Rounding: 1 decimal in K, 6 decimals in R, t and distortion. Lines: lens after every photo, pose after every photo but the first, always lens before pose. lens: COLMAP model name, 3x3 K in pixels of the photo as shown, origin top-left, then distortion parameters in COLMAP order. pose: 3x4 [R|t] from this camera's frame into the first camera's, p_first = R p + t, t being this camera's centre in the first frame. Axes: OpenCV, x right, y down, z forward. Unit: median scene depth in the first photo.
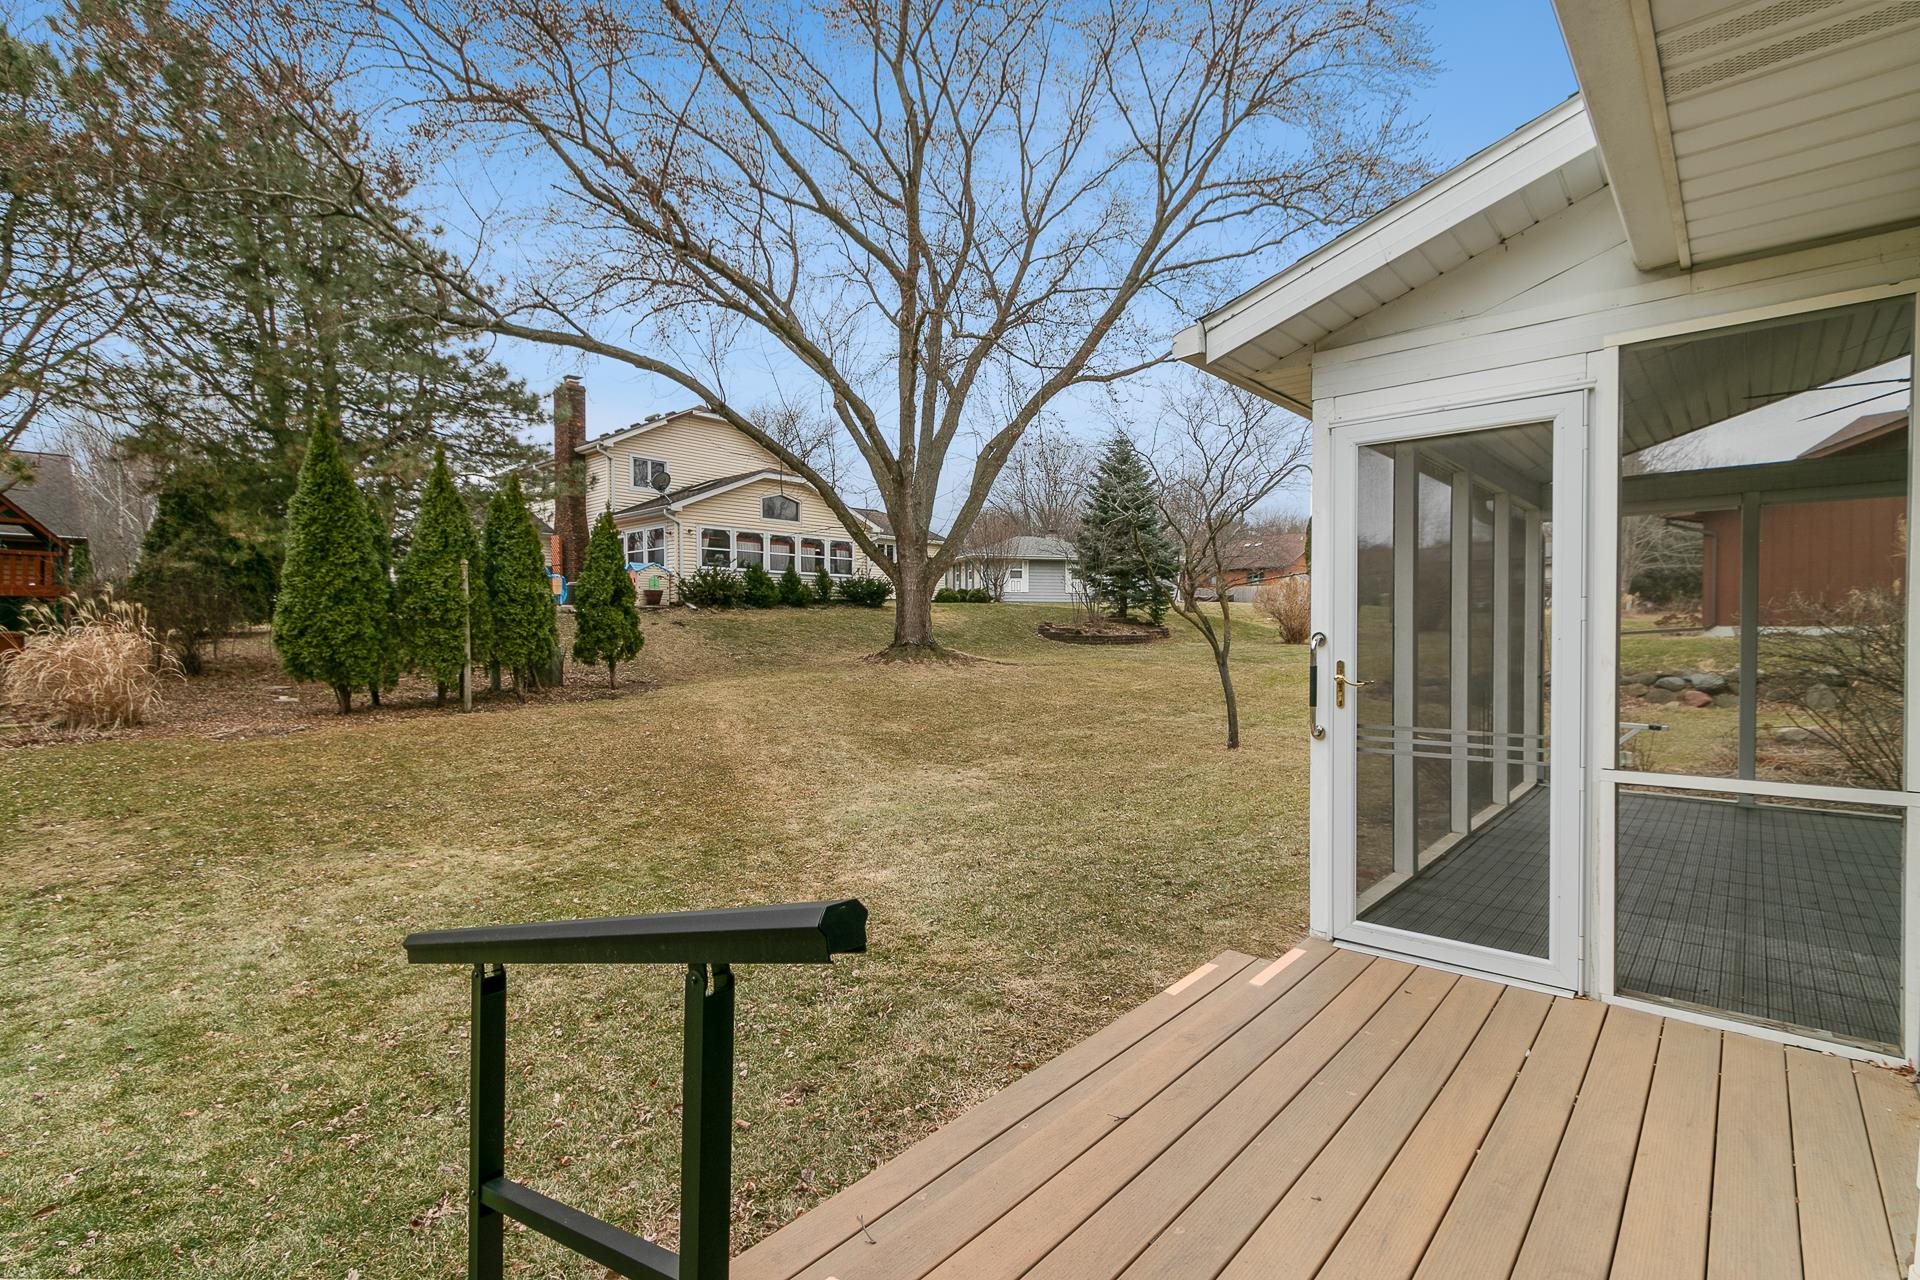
lens RADIAL K [[880.4, 0, 971.5], [0, 880.4, 654.4], [0, 0, 1]] dist [0.002732, 0.000334]
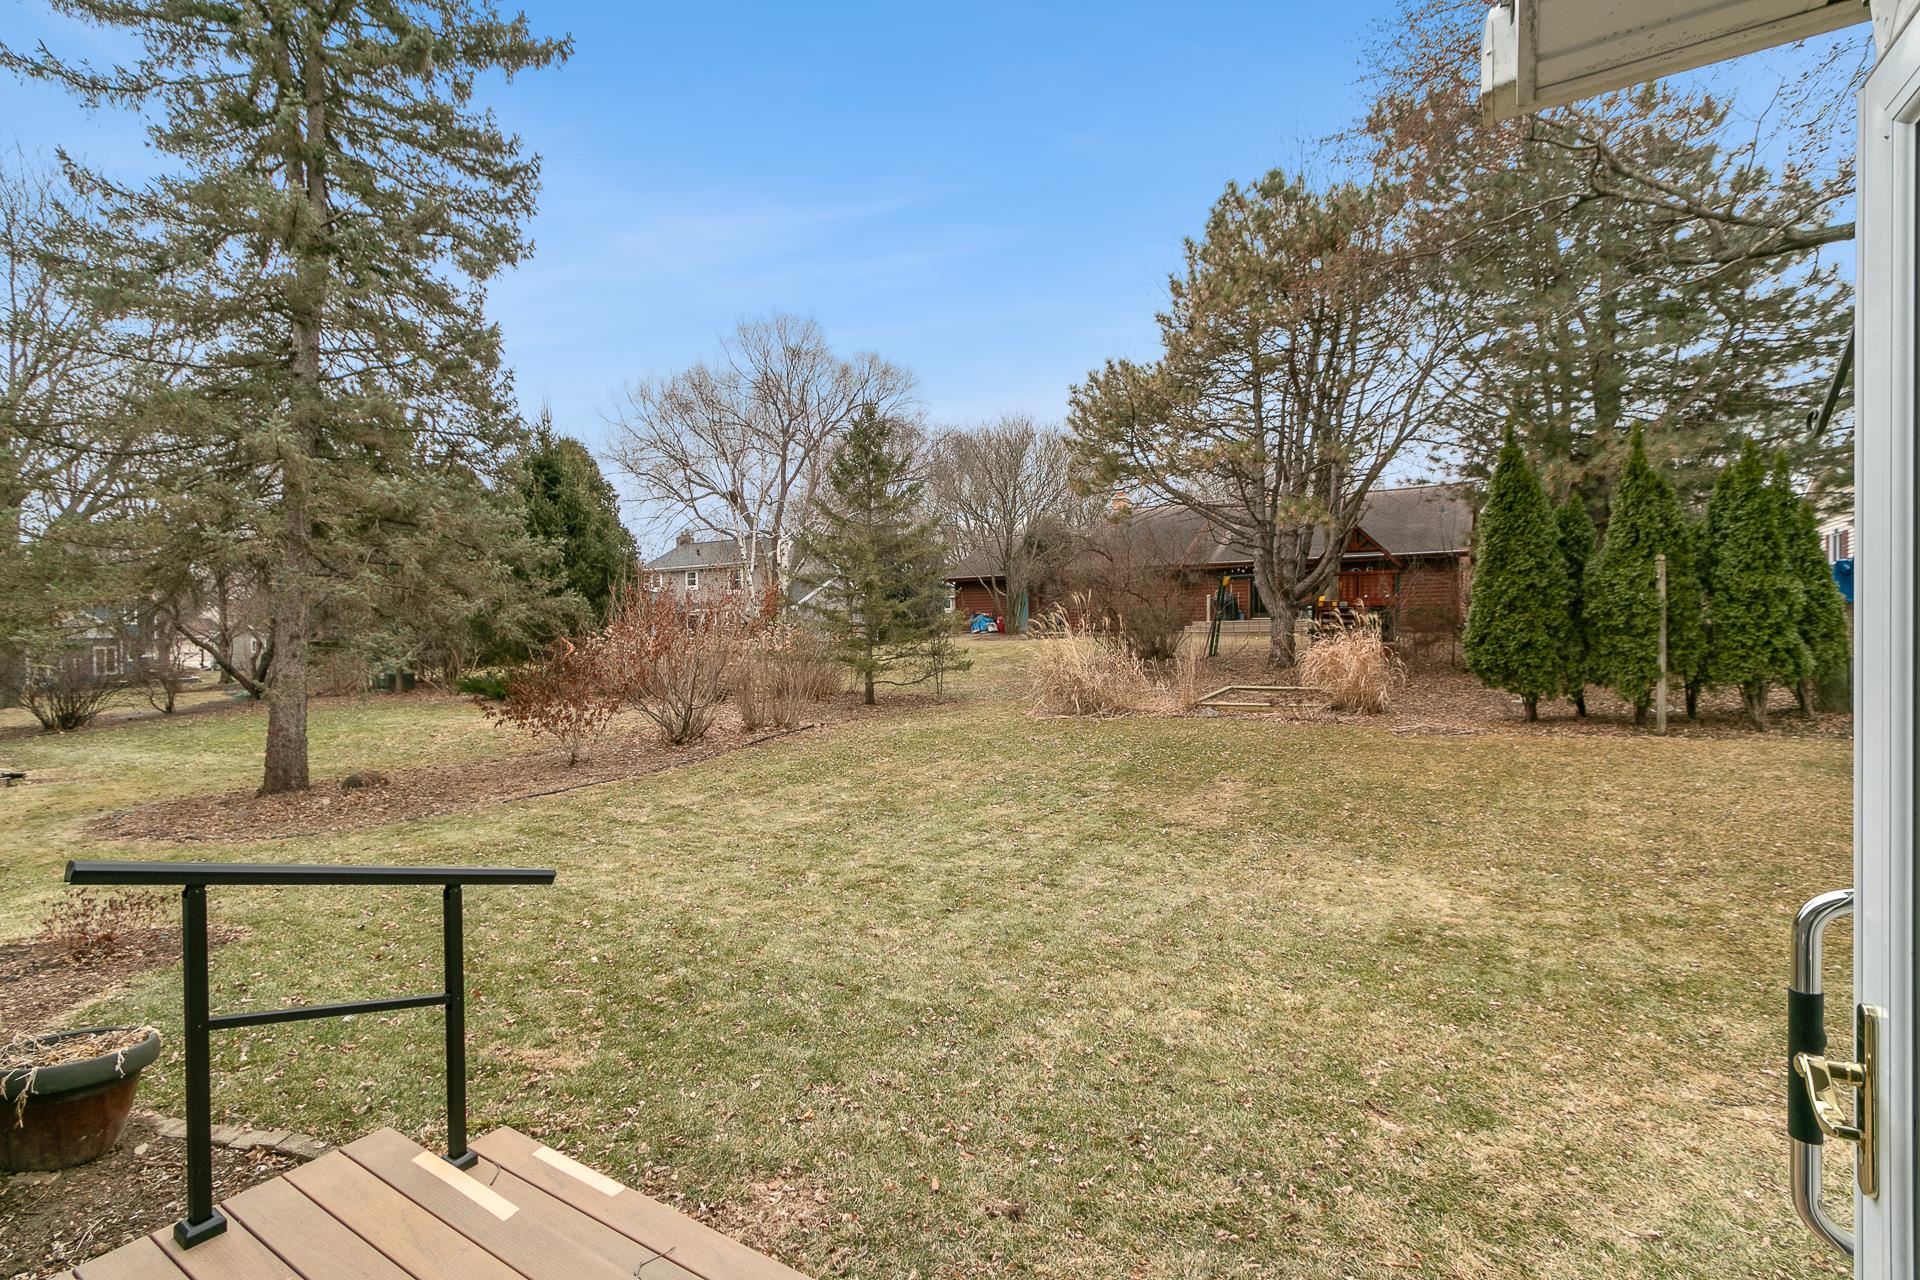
lens RADIAL K [[885.4, 0, 932.5], [0, 885.4, 639.5], [0, 0, 1]] dist [0.001176, -0.000152]
pose [[0.147562, 0.013544, -0.988960, 0.176560], [-0.016632, 0.999799, 0.011211, -0.025841], [0.988913, 0.014794, 0.147758, 0.198080]]
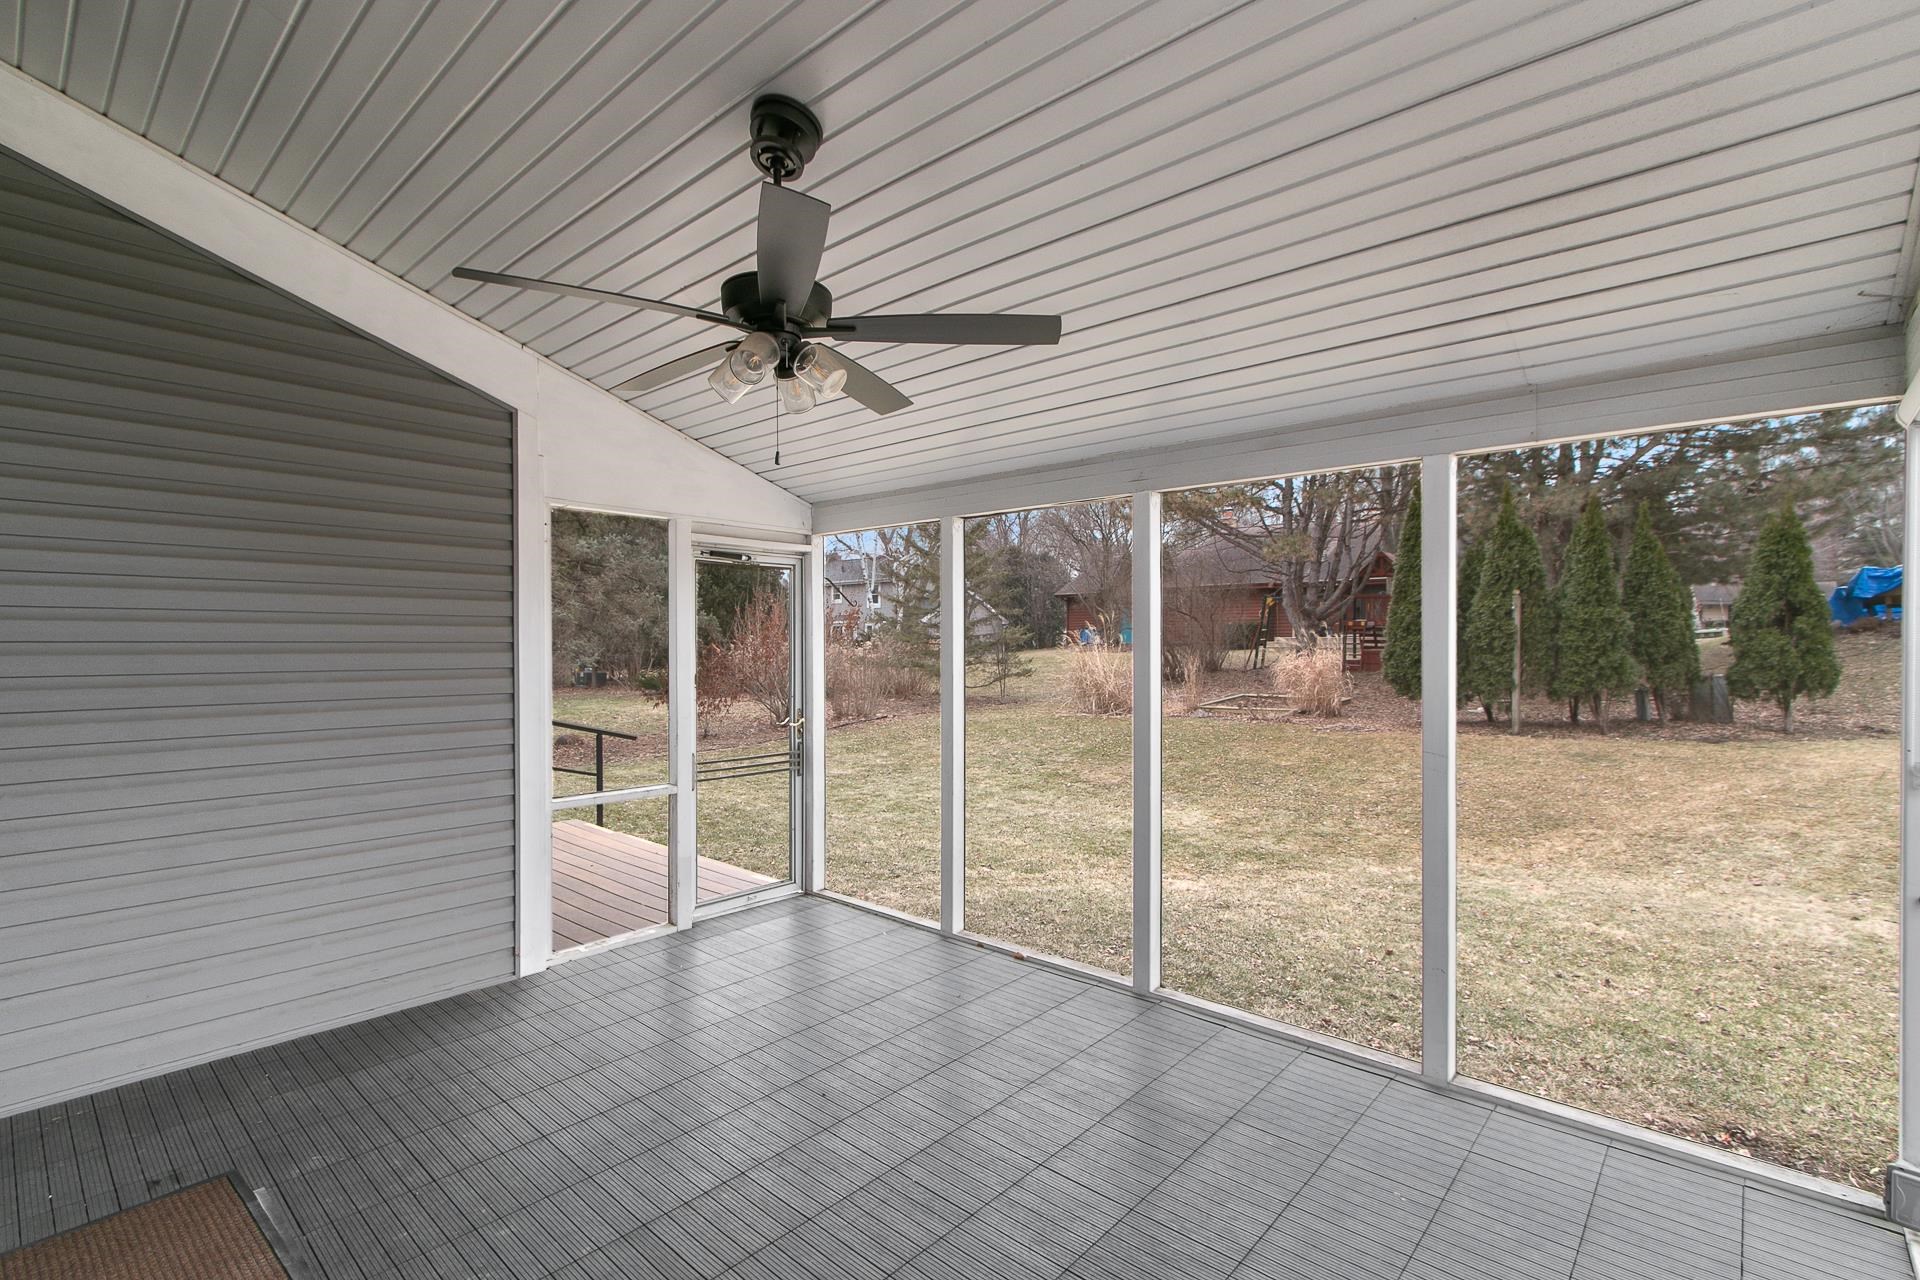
lens RADIAL K [[902.4, 0, 929.5], [0, 902.4, 644.9], [0, 0, 1]] dist [0.001399, 0.000224]
pose [[-0.040525, 0.008367, -0.999143, 0.571400], [-0.027966, 0.999564, 0.009505, -0.035078], [0.998787, 0.028328, -0.040273, 0.371458]]
